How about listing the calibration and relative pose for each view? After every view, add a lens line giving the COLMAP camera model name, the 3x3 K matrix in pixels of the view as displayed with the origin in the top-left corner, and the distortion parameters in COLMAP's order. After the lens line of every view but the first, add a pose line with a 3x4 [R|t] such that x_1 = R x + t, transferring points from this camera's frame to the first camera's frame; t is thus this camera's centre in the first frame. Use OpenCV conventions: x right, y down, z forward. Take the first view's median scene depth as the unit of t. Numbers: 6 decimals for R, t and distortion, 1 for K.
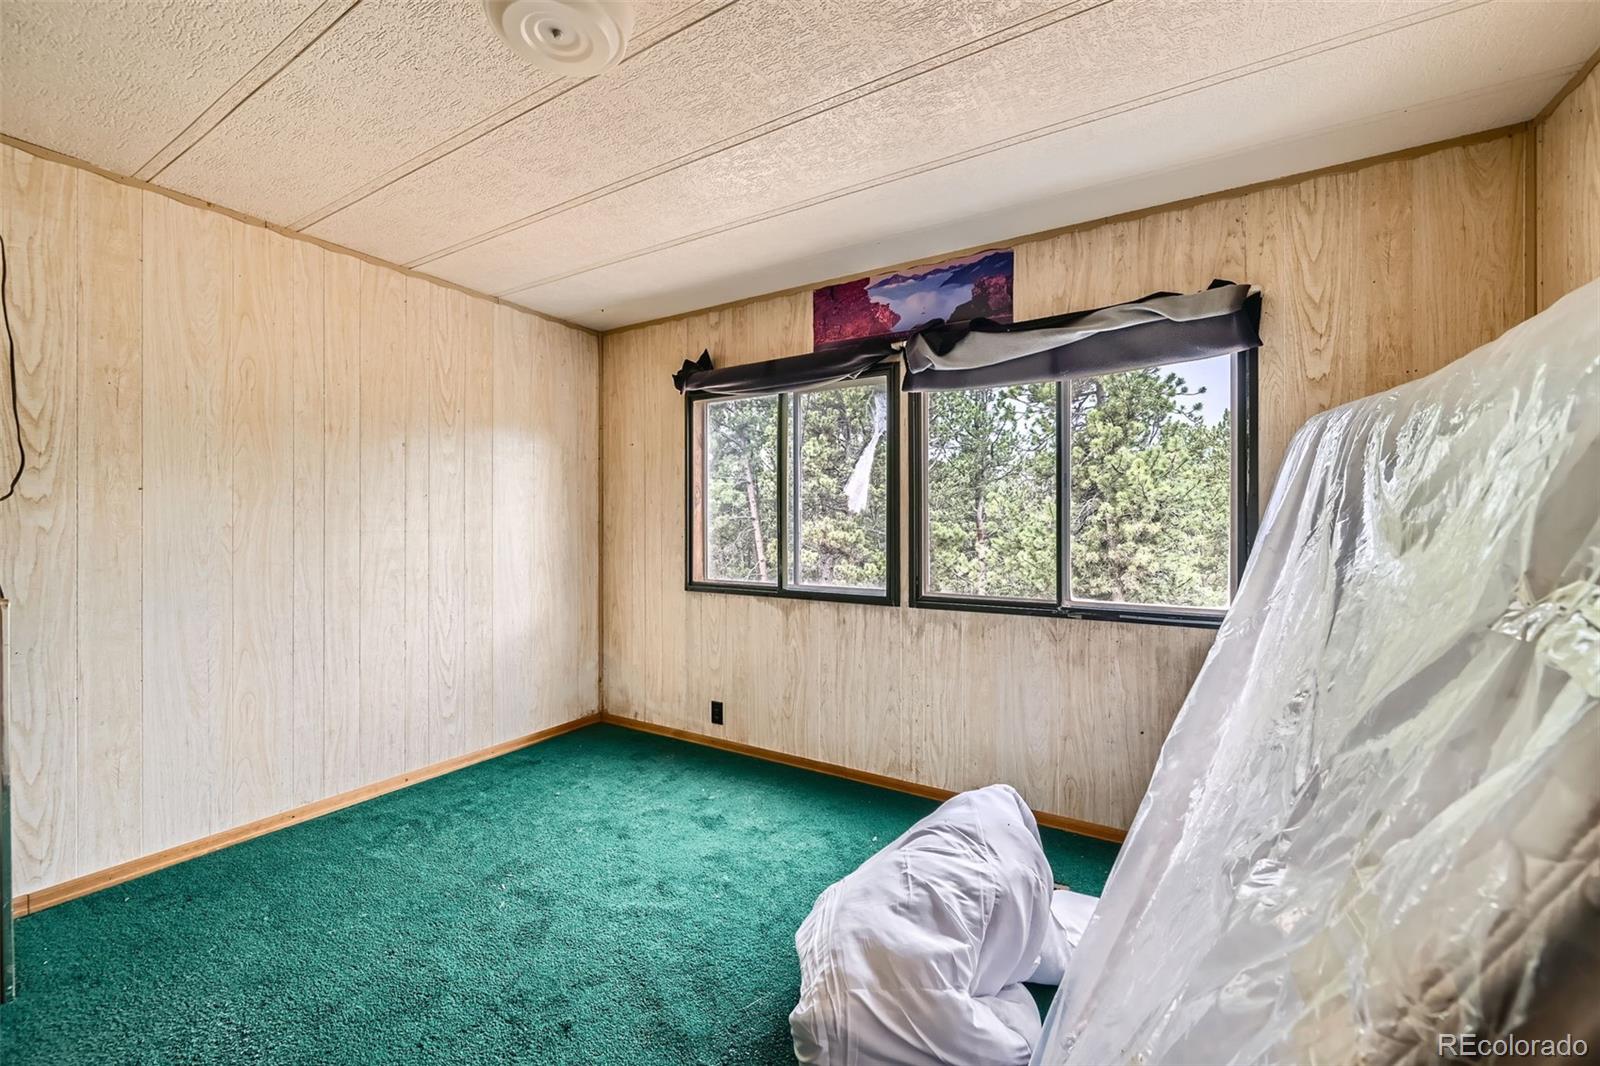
lens RADIAL K [[626.4, 0, 808.2], [0, 626.4, 526.3], [0, 0, 1]] dist [-0.001741, 0.000347]
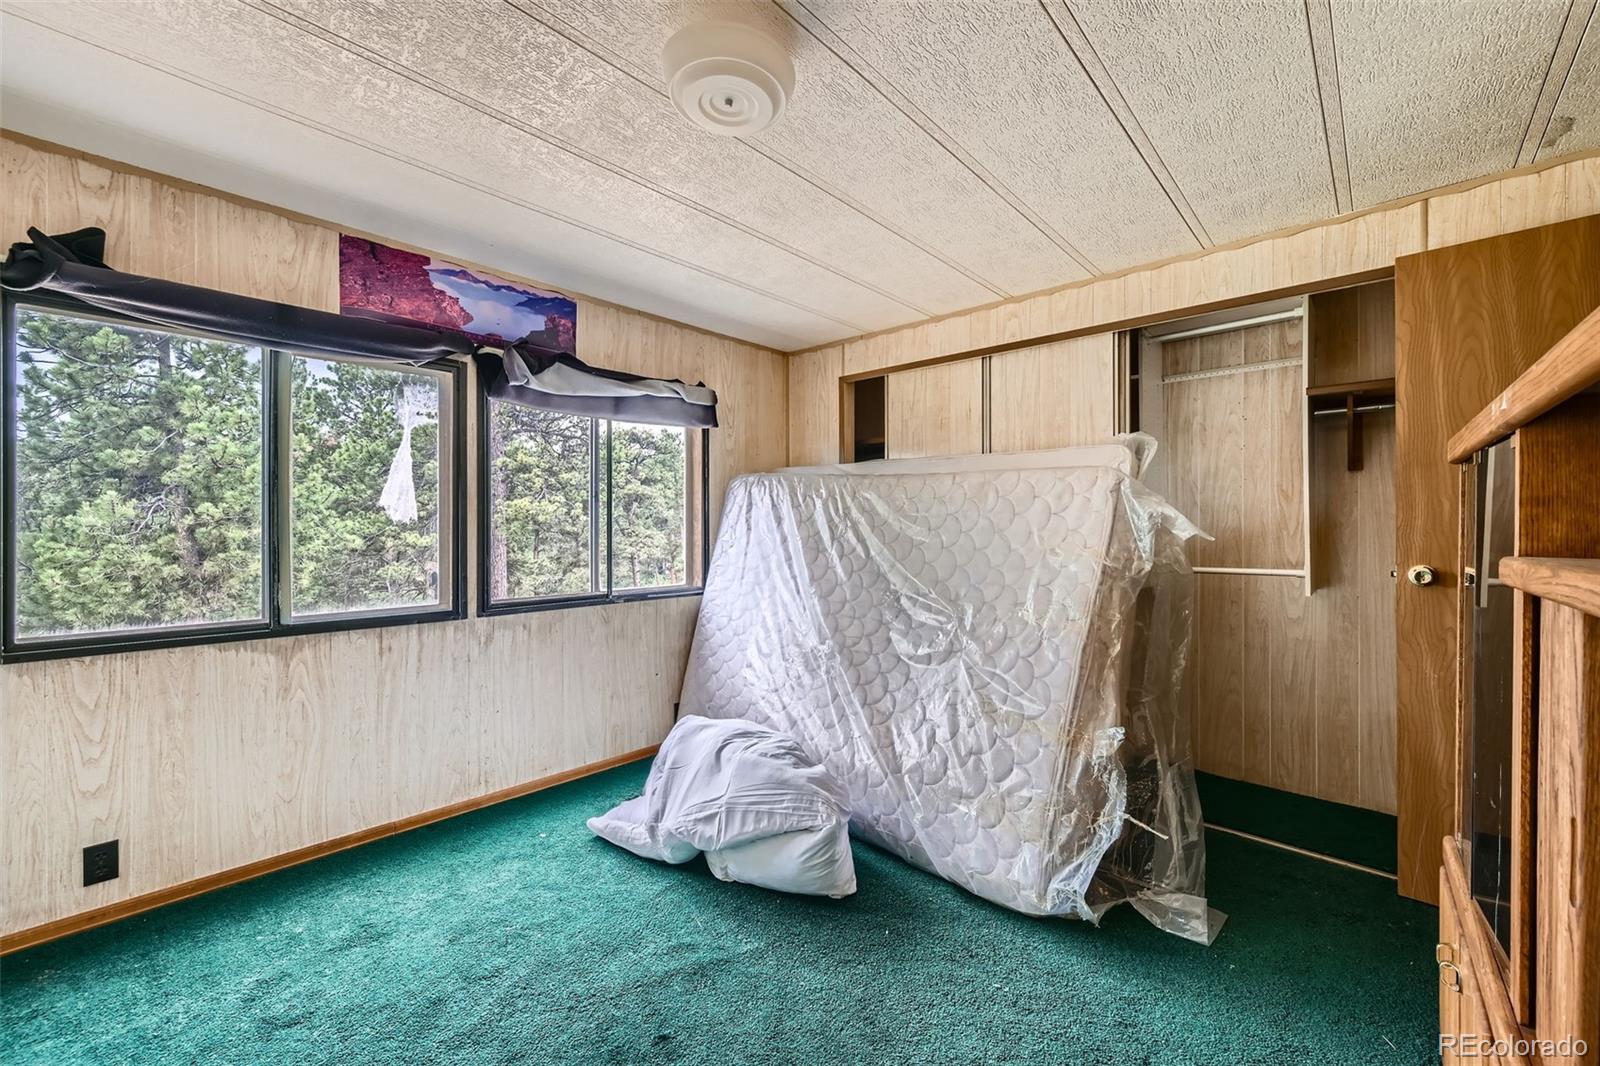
lens RADIAL K [[626.4, 0, 810.4], [0, 626.4, 529.0], [0, 0, 1]] dist [-0.001741, 0.000347]
pose [[0.208120, -0.003323, 0.978098, -0.682961], [0.006556, 0.999977, 0.002003, -0.007094], [-0.978081, 0.005996, 0.208137, 0.289851]]
